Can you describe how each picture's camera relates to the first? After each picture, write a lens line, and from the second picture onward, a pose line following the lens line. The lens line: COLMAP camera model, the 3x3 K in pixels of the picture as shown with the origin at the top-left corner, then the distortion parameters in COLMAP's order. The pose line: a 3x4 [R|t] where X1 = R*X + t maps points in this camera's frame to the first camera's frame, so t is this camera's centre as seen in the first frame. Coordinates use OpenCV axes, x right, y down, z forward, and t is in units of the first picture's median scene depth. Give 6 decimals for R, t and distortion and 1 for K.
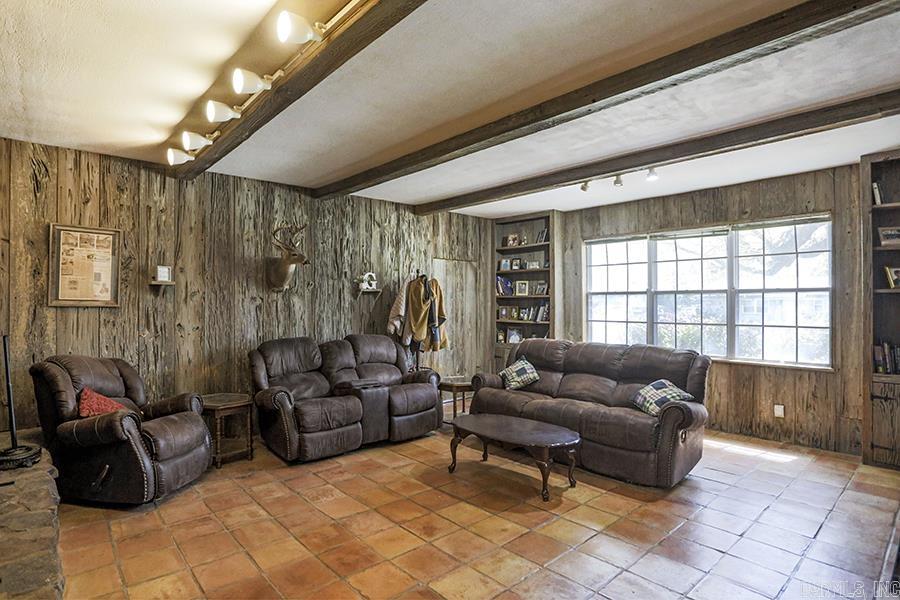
lens RADIAL K [[475.4, 0, 409.6], [0, 475.4, 299.6], [0, 0, 1]] dist [-0.029328, 0.000650]
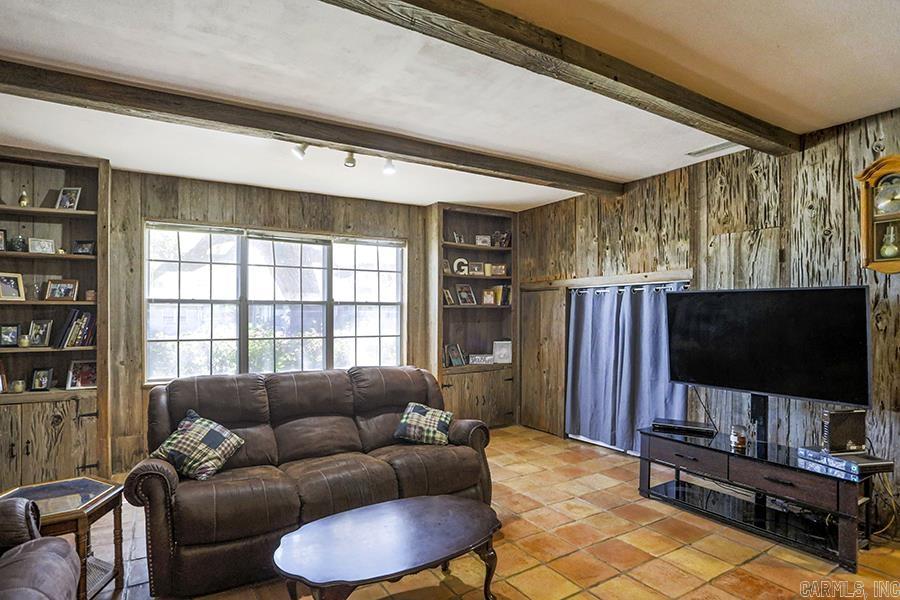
lens RADIAL K [[462.8, 0, 447.1], [0, 462.8, 310.7], [0, 0, 1]] dist [-0.071858, 0.026761]
pose [[0.165020, 0.006522, 0.986269, -0.227833], [-0.010413, 0.999934, -0.004870, 0.000201], [-0.986235, -0.009466, 0.165077, 0.588911]]
